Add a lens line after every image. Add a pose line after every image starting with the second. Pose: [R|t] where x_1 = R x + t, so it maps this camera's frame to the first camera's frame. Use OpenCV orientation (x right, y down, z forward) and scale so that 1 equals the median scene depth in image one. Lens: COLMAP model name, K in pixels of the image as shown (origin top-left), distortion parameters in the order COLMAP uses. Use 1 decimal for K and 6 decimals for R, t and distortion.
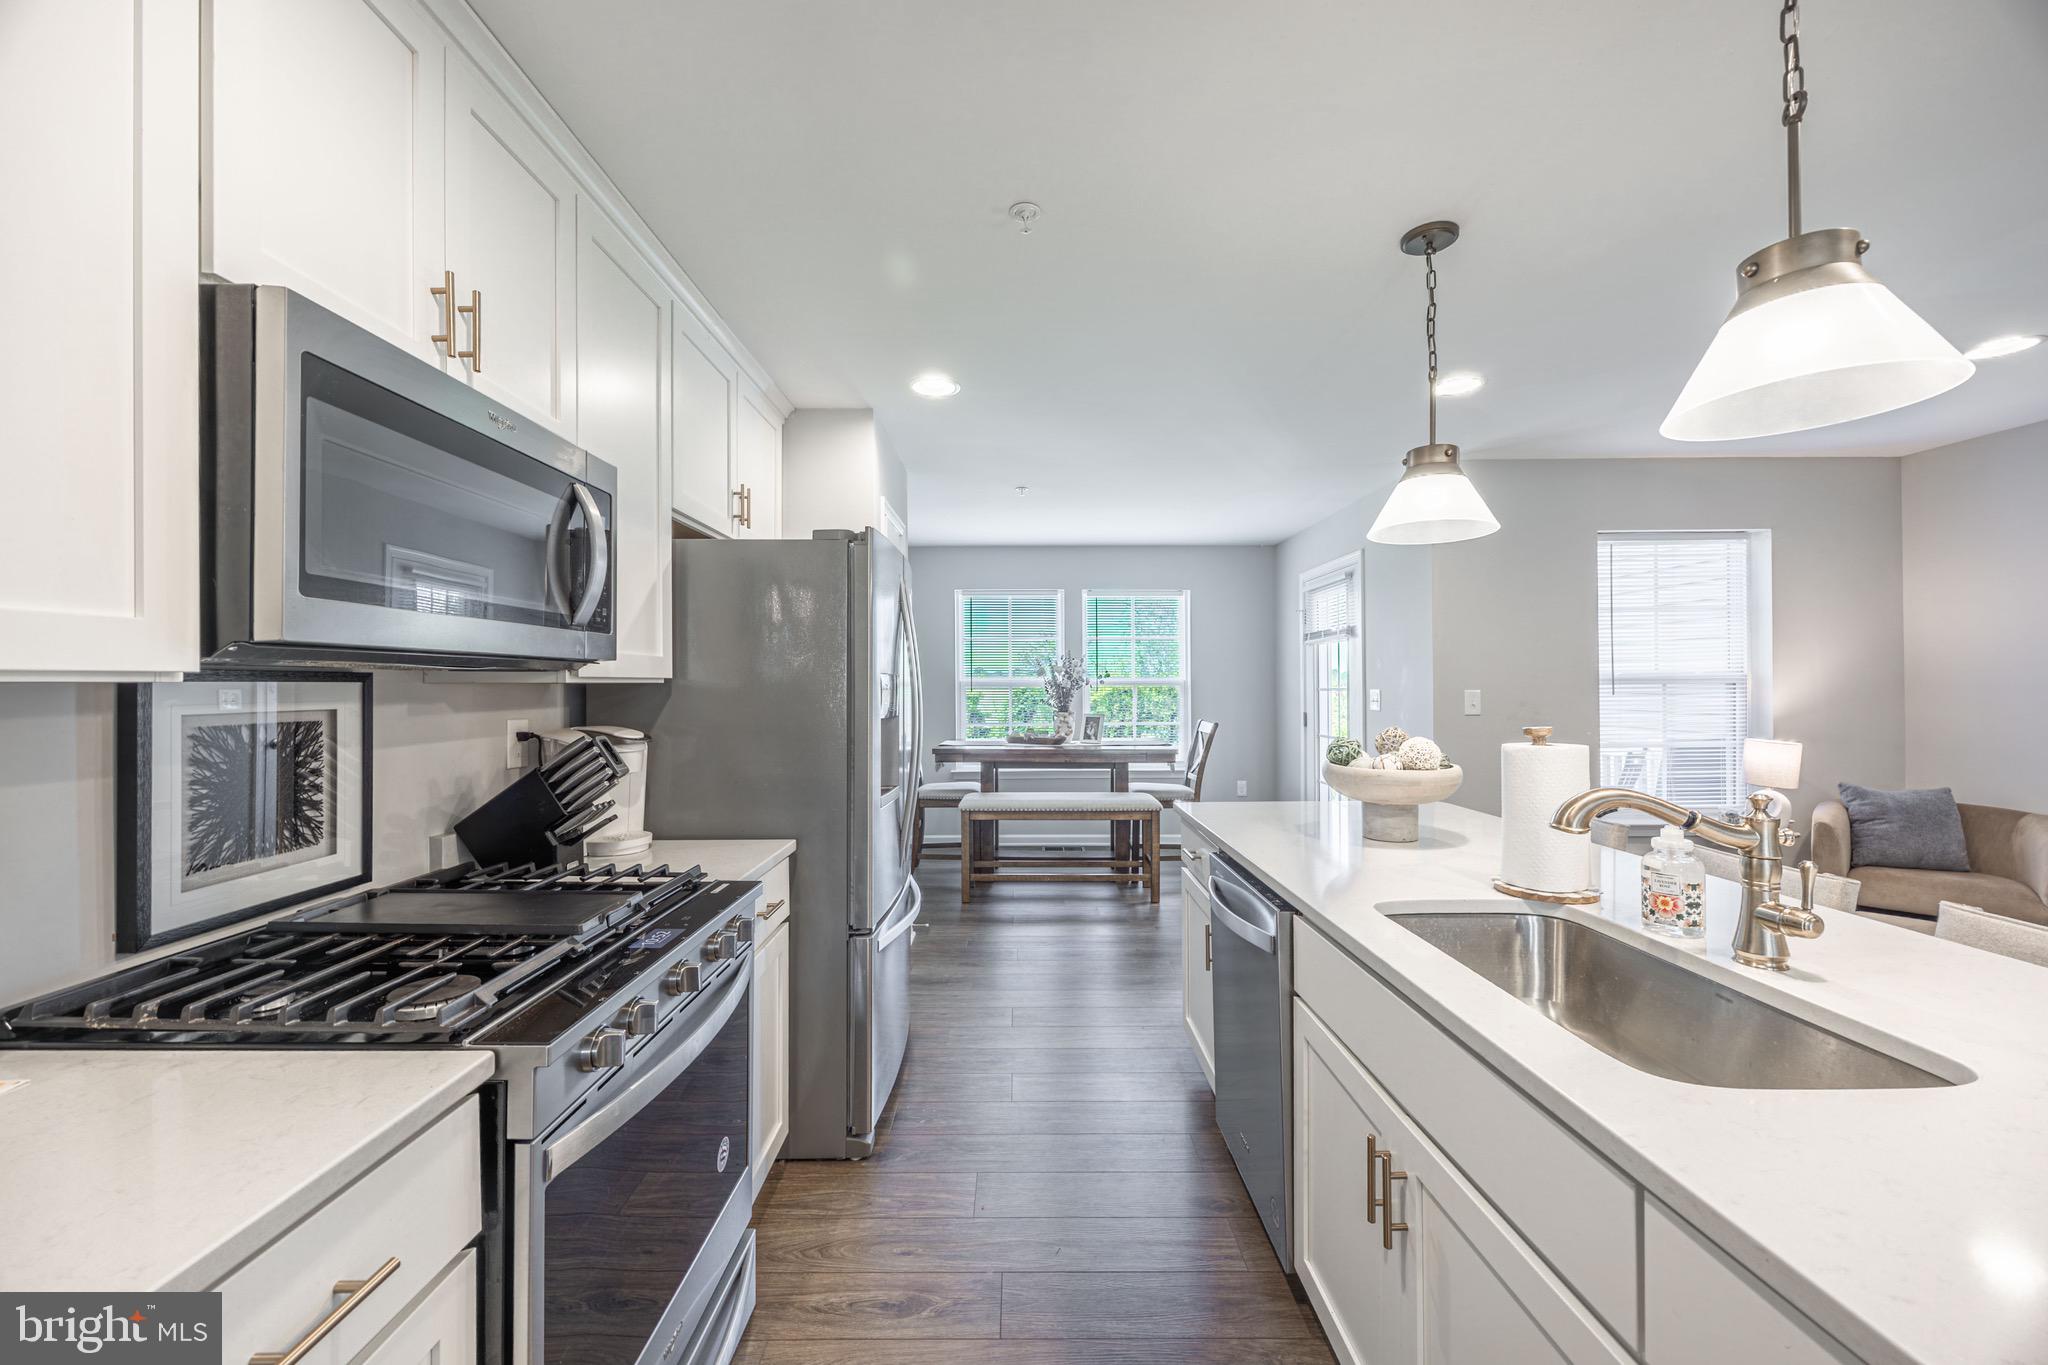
lens RADIAL K [[779.0, 0, 1021.9], [0, 779.0, 685.2], [0, 0, 1]] dist [-0.009353, -0.000171]
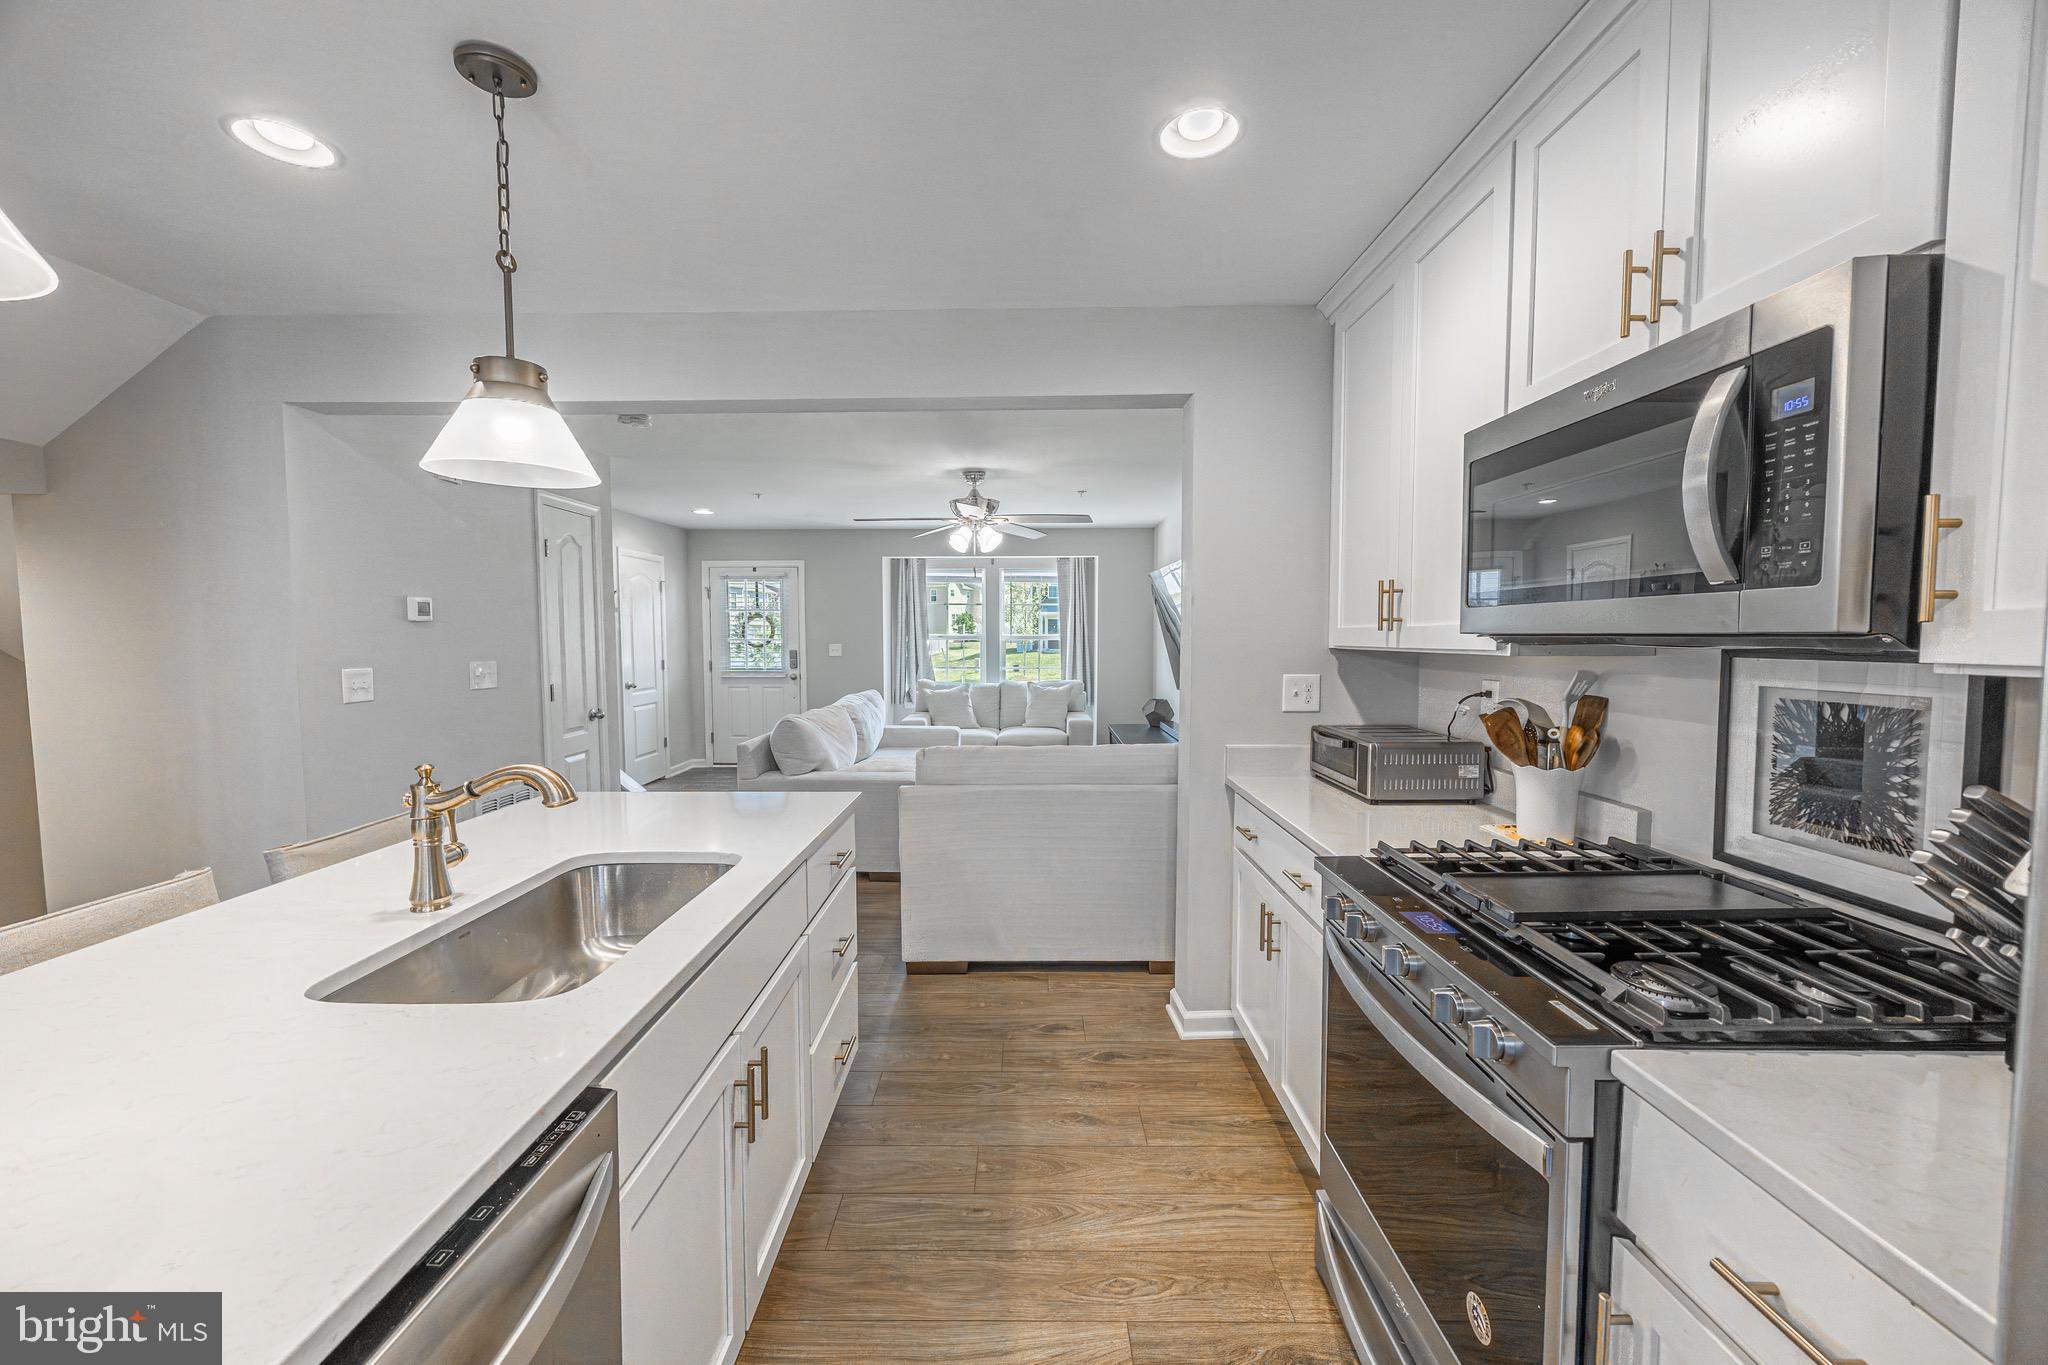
lens RADIAL K [[783.7, 0, 1024.0], [0, 783.7, 682.5], [0, 0, 1]] dist [0.000579, 0.000126]
pose [[-0.999903, 0.006010, 0.012597, 0.029736], [0.006791, 0.997996, 0.062905, -0.042333], [-0.012194, 0.062984, -0.997940, 1.826010]]
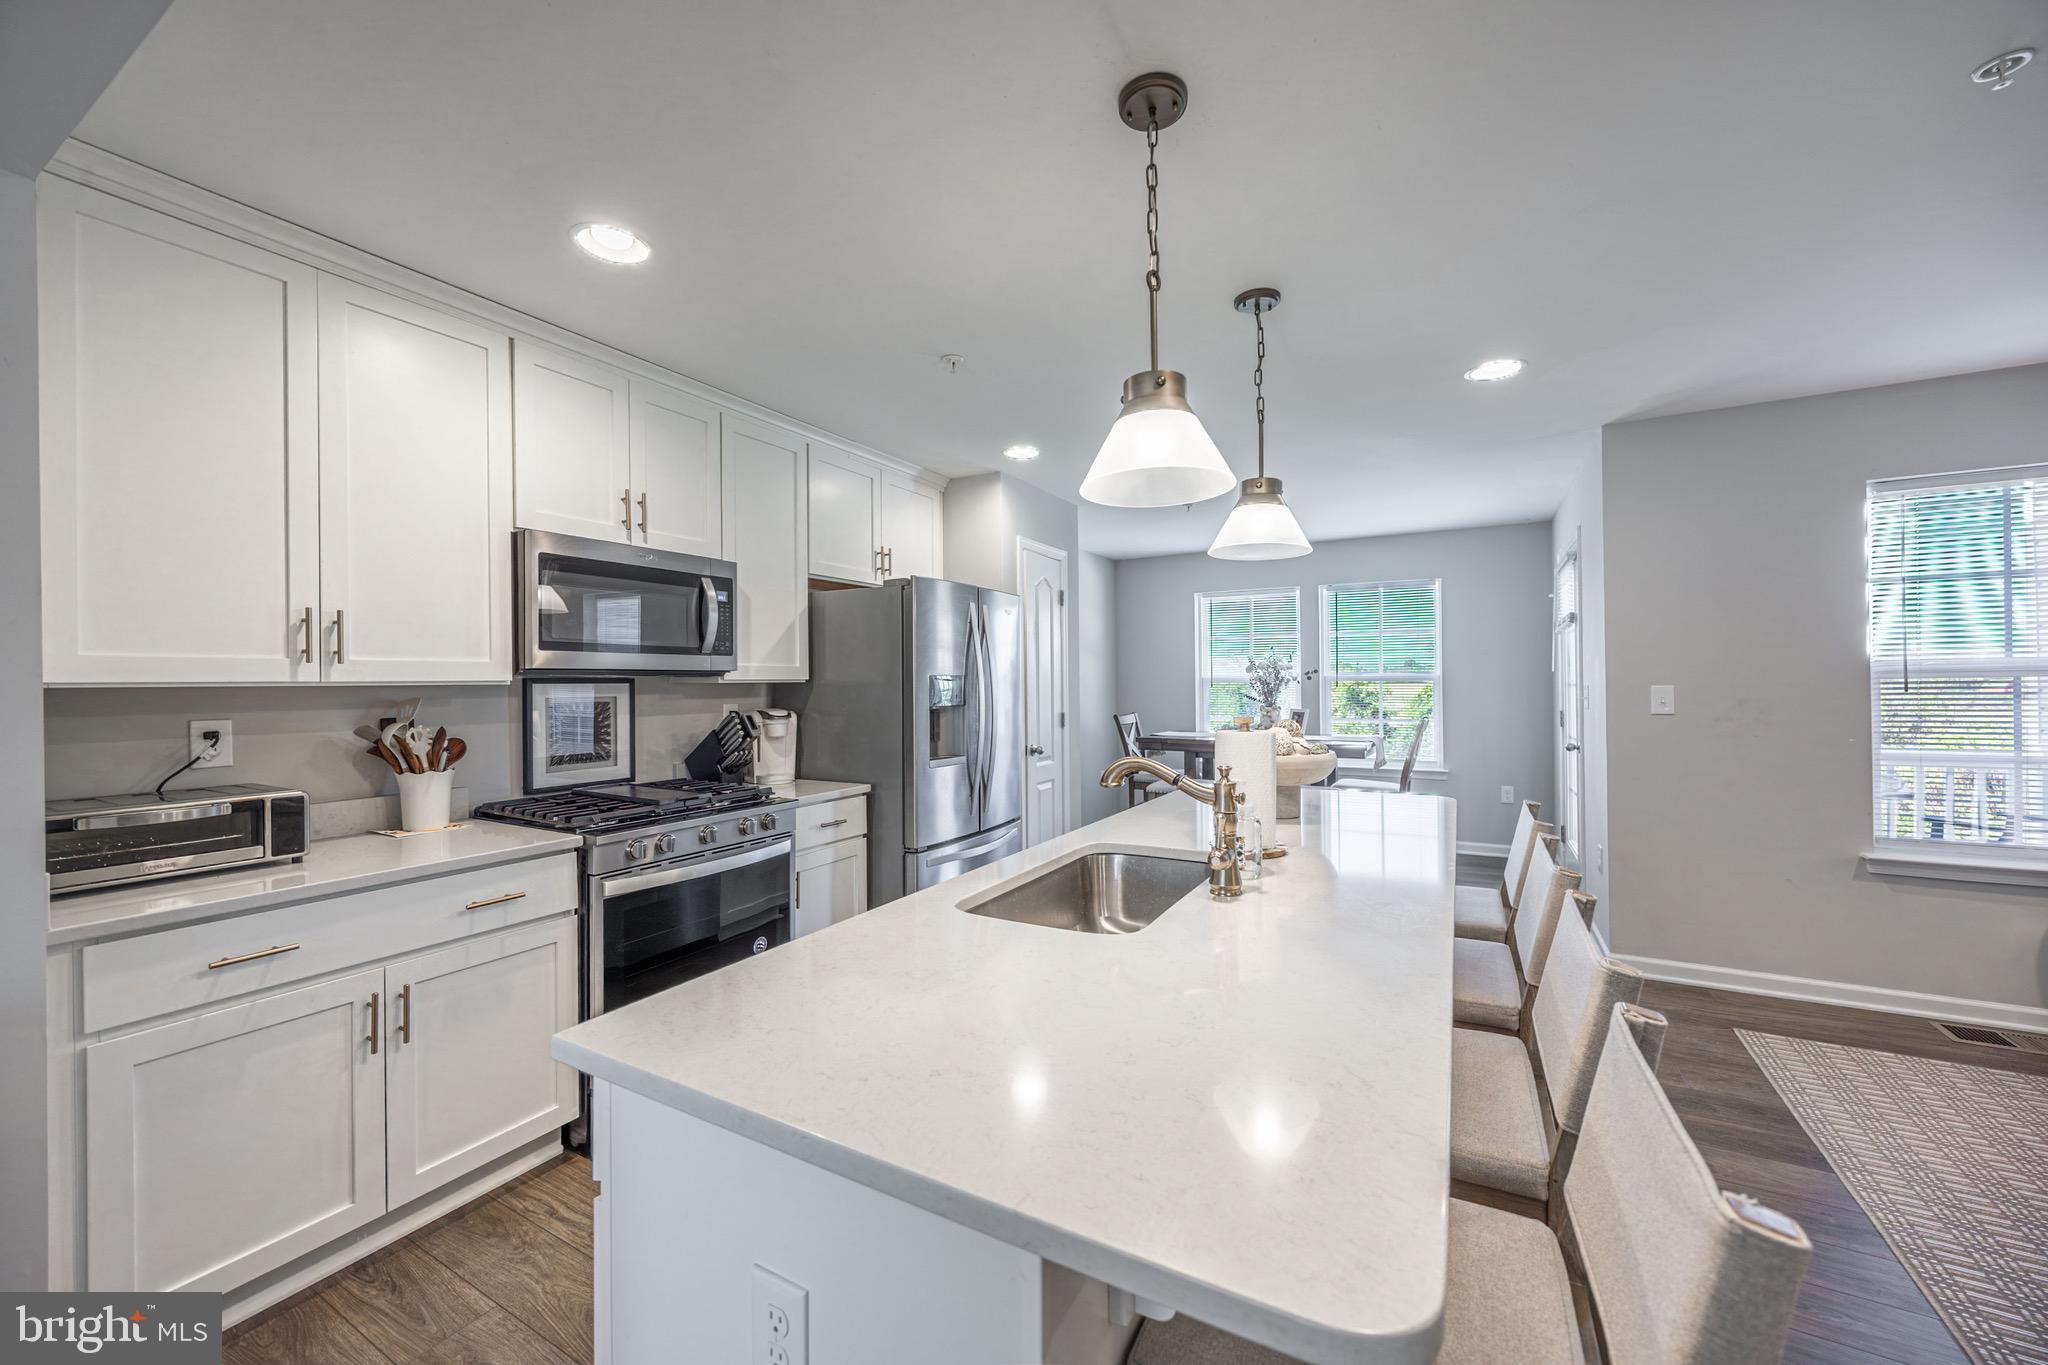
lens RADIAL K [[783.7, 0, 1024.0], [0, 783.7, 682.5], [0, 0, 1]] dist [0.000579, 0.000126]
pose [[0.869505, -0.002927, -0.493915, 1.107852], [0.003851, 0.999992, 0.000853, -0.003278], [0.493908, -0.002644, 0.869510, -0.289221]]
